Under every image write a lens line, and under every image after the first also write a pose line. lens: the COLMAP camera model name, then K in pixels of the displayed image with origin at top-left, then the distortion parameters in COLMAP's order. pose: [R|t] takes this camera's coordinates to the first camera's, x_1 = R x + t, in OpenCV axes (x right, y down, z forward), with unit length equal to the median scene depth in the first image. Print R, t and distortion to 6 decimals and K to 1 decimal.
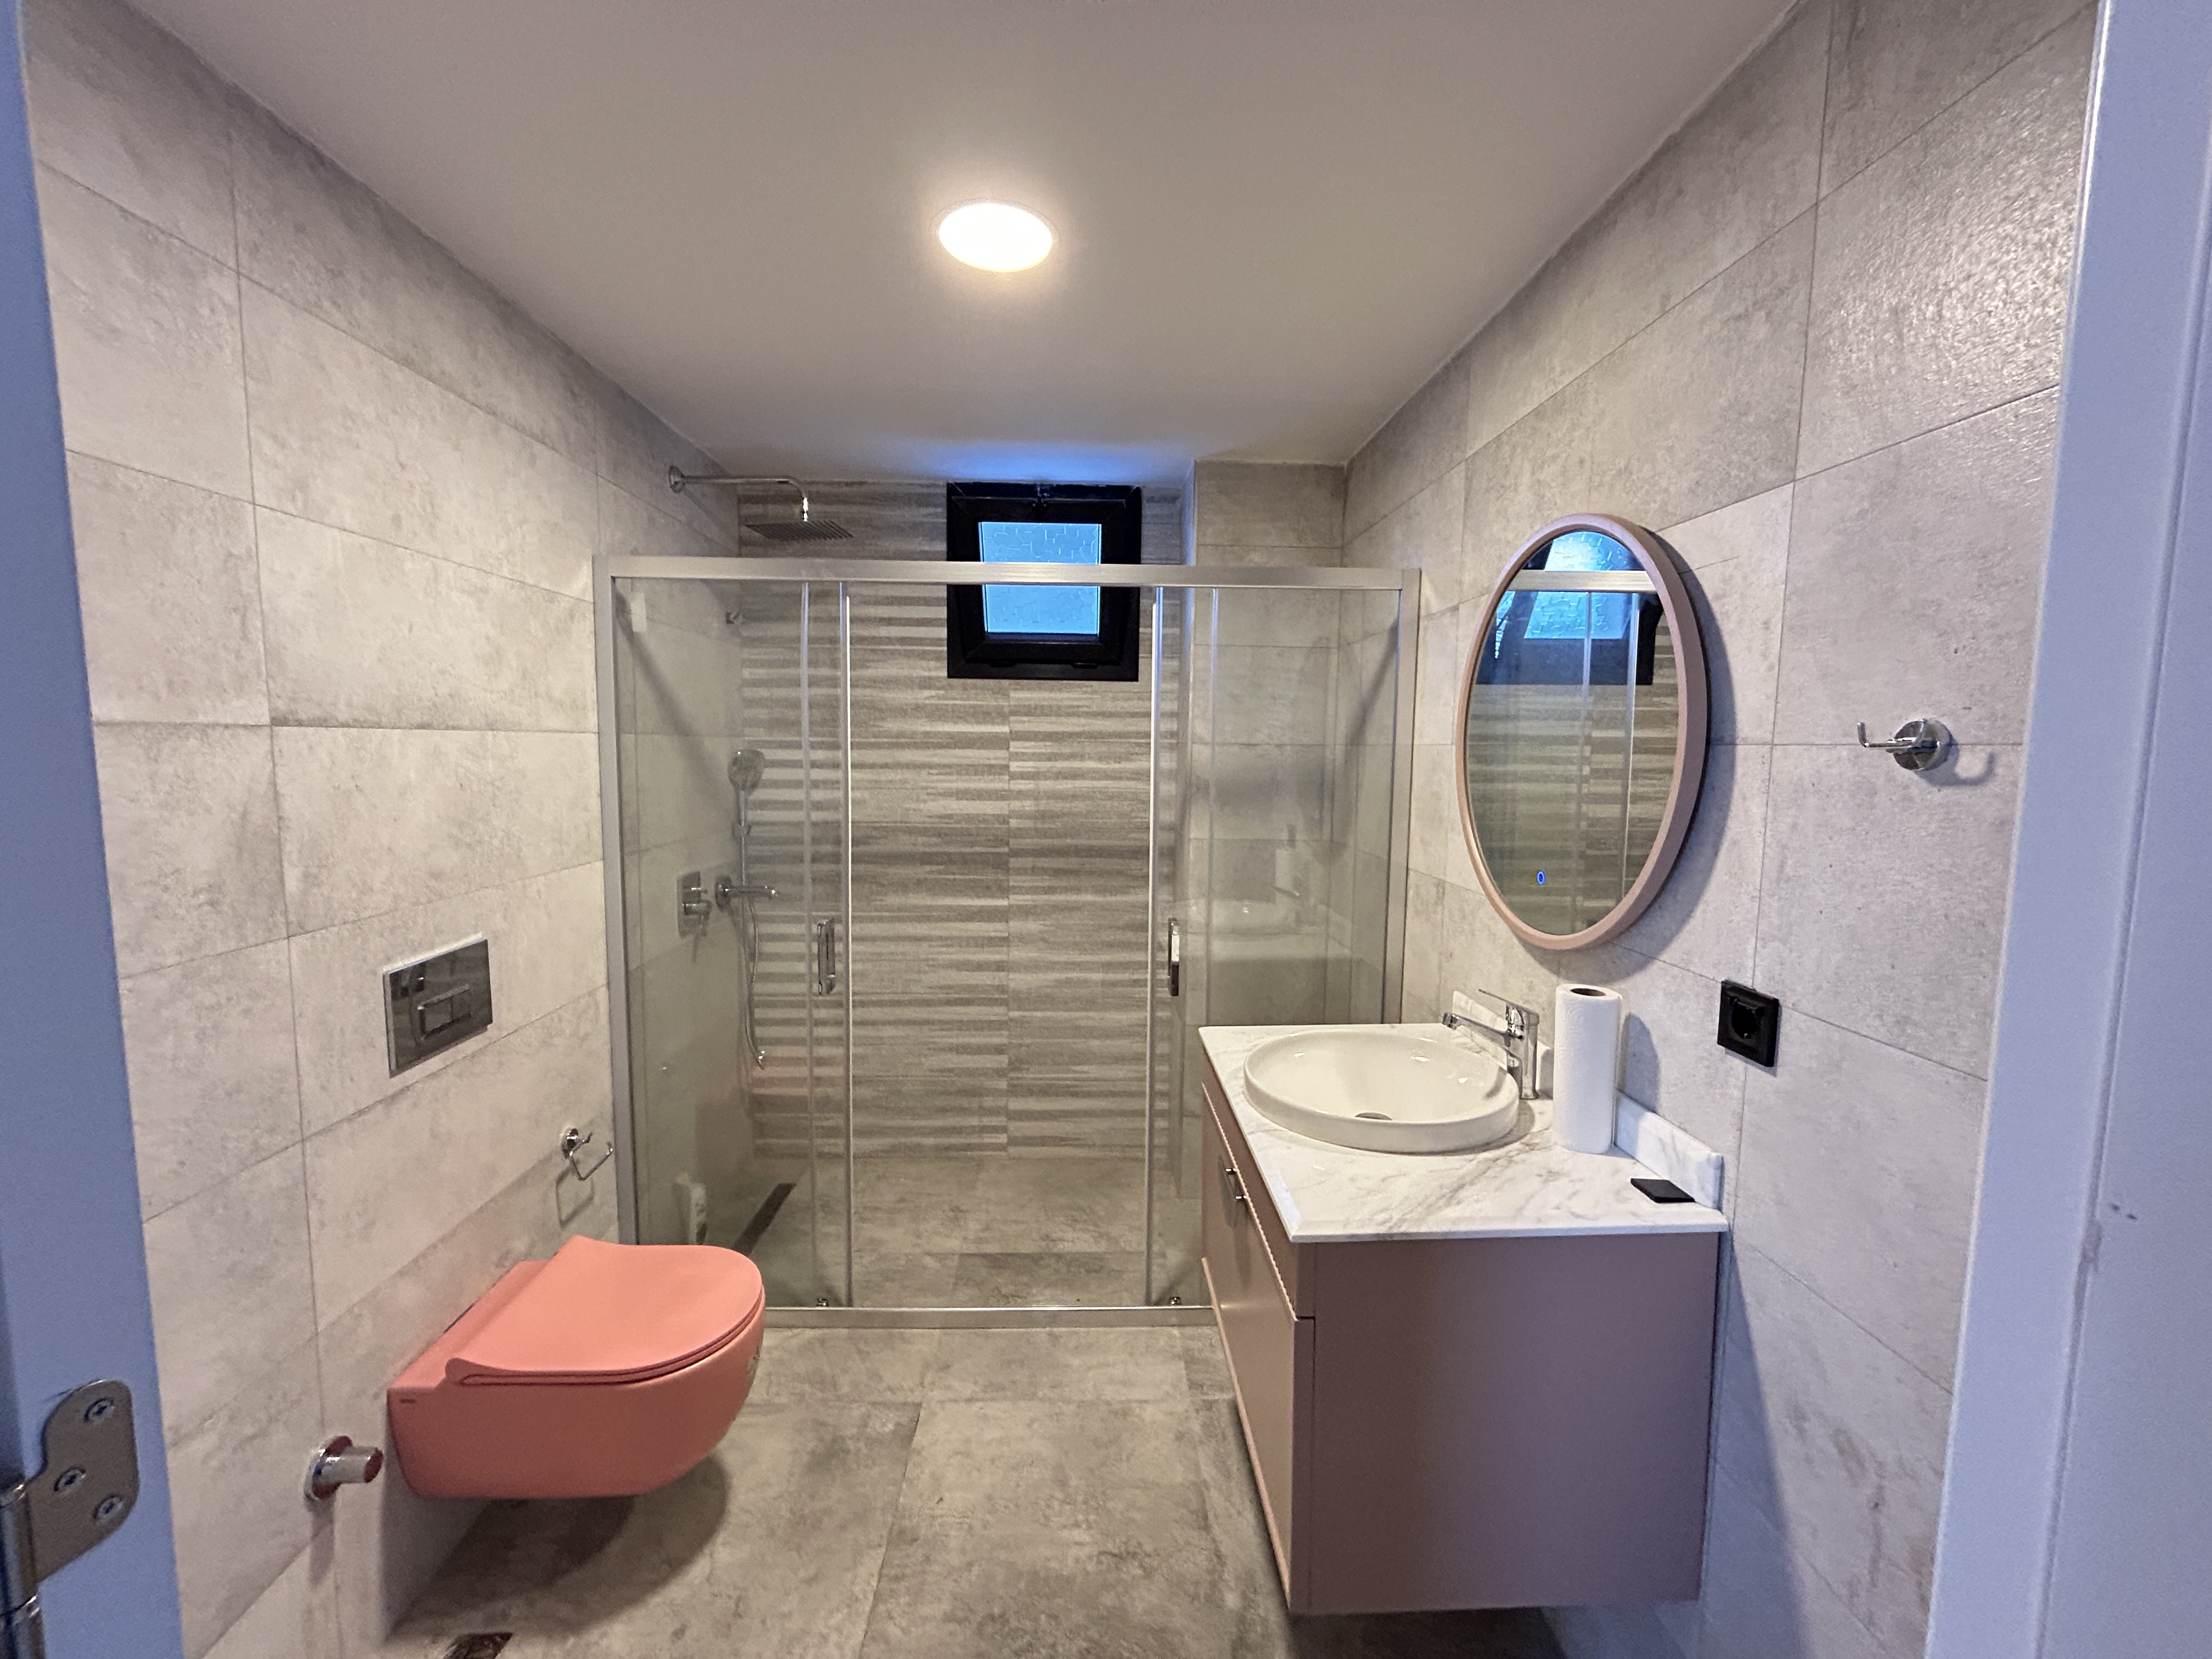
lens RADIAL K [[908.9, 0, 1093.2], [0, 908.9, 822.9], [0, 0, 1]] dist [-0.005173, 0.001936]
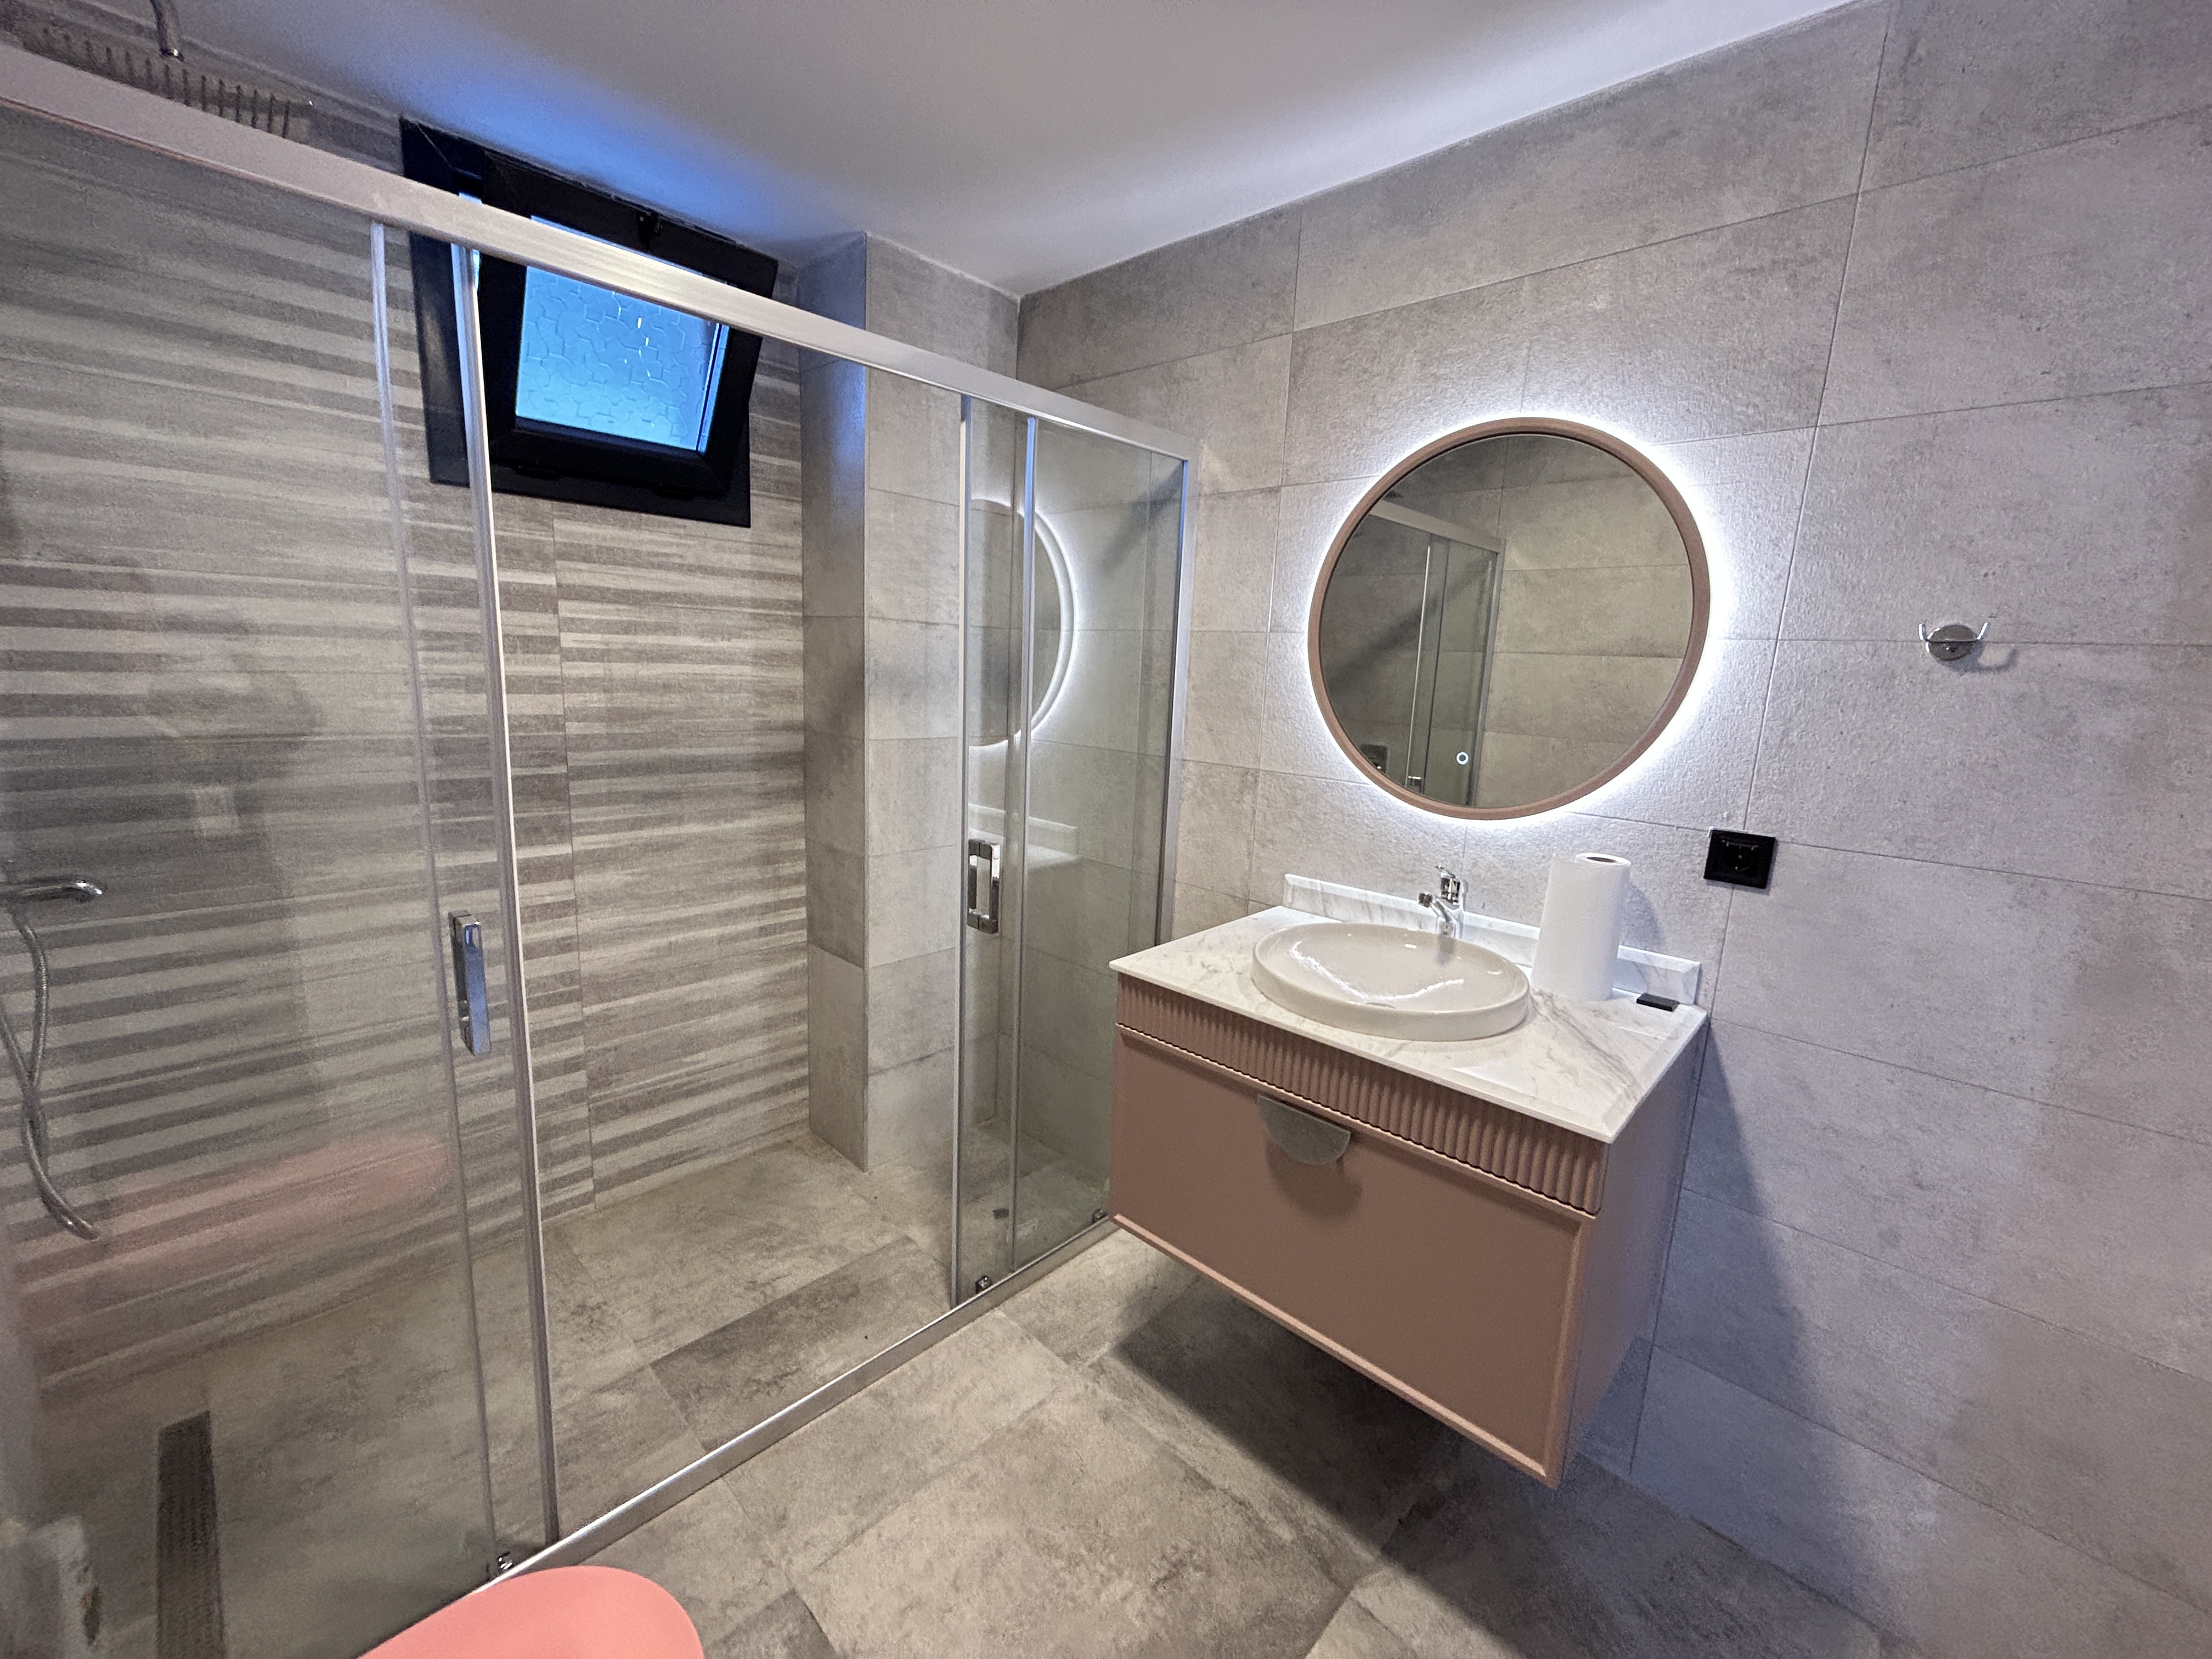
lens RADIAL K [[908.9, 0, 1111.4], [0, 908.9, 828.1], [0, 0, 1]] dist [-0.005173, 0.001936]
pose [[0.700947, -0.108753, 0.704873, -0.286151], [0.023704, 0.991312, 0.129374, -0.003733], [-0.712819, -0.073976, 0.697436, 0.261089]]
